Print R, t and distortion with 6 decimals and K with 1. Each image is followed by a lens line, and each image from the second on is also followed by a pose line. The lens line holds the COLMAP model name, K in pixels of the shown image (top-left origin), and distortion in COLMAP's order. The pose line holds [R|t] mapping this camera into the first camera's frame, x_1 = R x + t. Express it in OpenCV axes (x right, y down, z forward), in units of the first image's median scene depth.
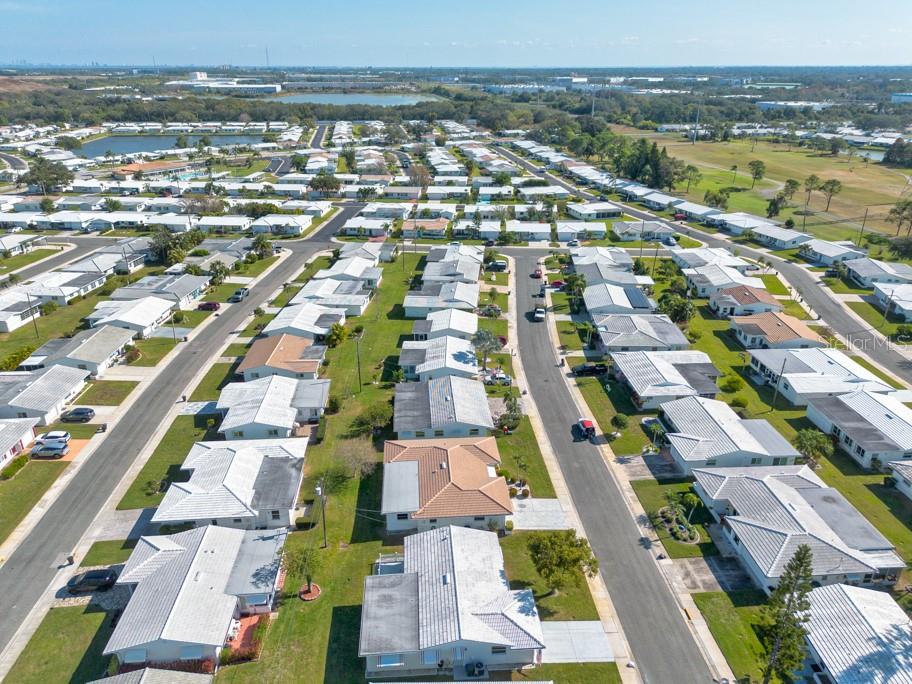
lens RADIAL K [[629.9, 0, 454.4], [0, 629.9, 336.5], [0, 0, 1]] dist [0.010201, -0.009266]
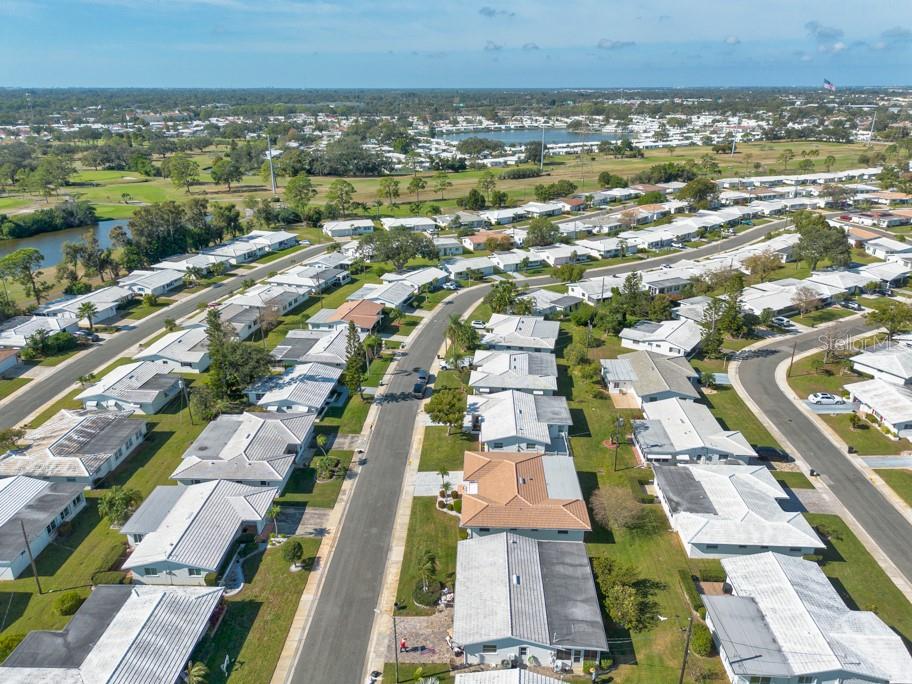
lens RADIAL K [[629.9, 0, 451.4], [0, 629.9, 342.3], [0, 0, 1]] dist [0.010201, -0.009266]
pose [[-0.992844, -0.035991, 0.113869, -0.009628], [0.055564, 0.704789, 0.707237, -0.579105], [-0.105708, 0.708503, -0.697746, 1.331728]]
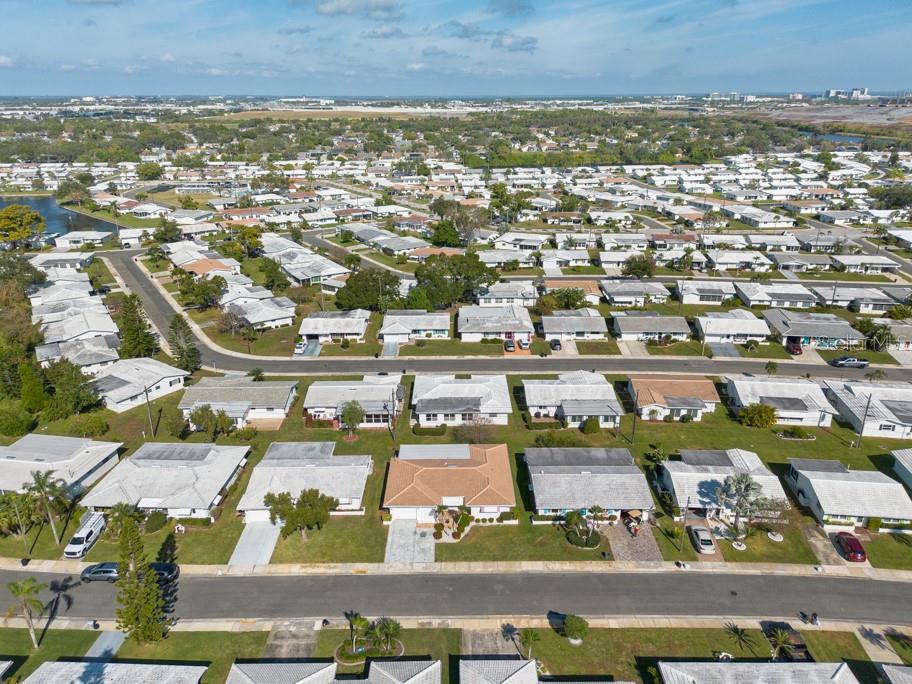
lens RADIAL K [[629.9, 0, 453.3], [0, 629.9, 340.0], [0, 0, 1]] dist [0.010201, -0.009266]
pose [[-0.075543, 0.350693, -0.933439, 0.775122], [-0.388534, 0.851775, 0.351456, -0.296666], [0.918332, 0.389223, 0.071911, 0.715884]]
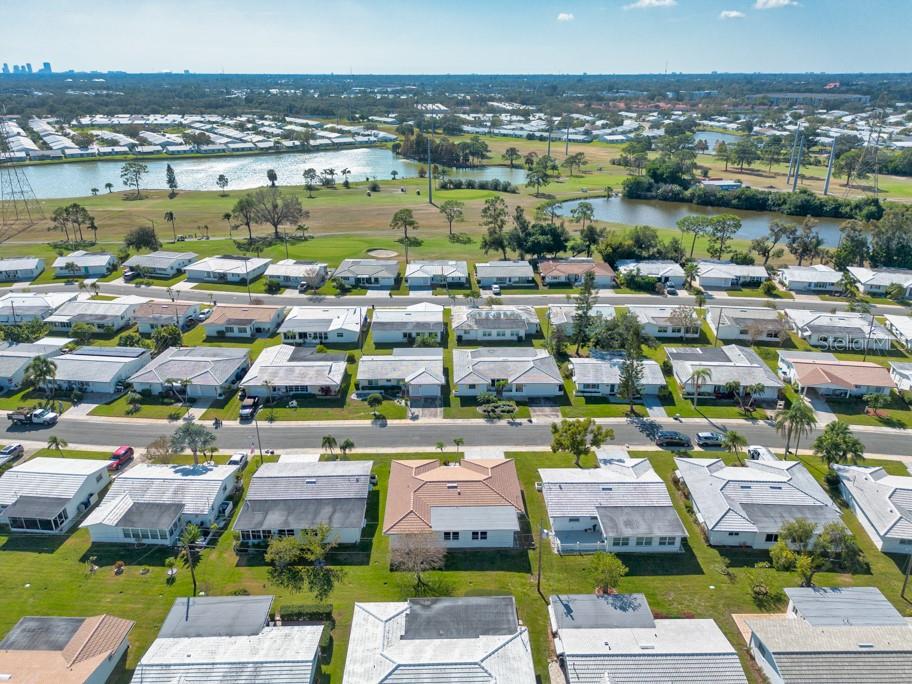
lens RADIAL K [[629.9, 0, 448.0], [0, 629.9, 349.4], [0, 0, 1]] dist [0.010201, -0.009266]
pose [[0.051630, -0.385159, 0.921405, -0.703796], [0.395705, 0.855007, 0.335231, -0.256097], [-0.916925, 0.347297, 0.196554, 0.633256]]
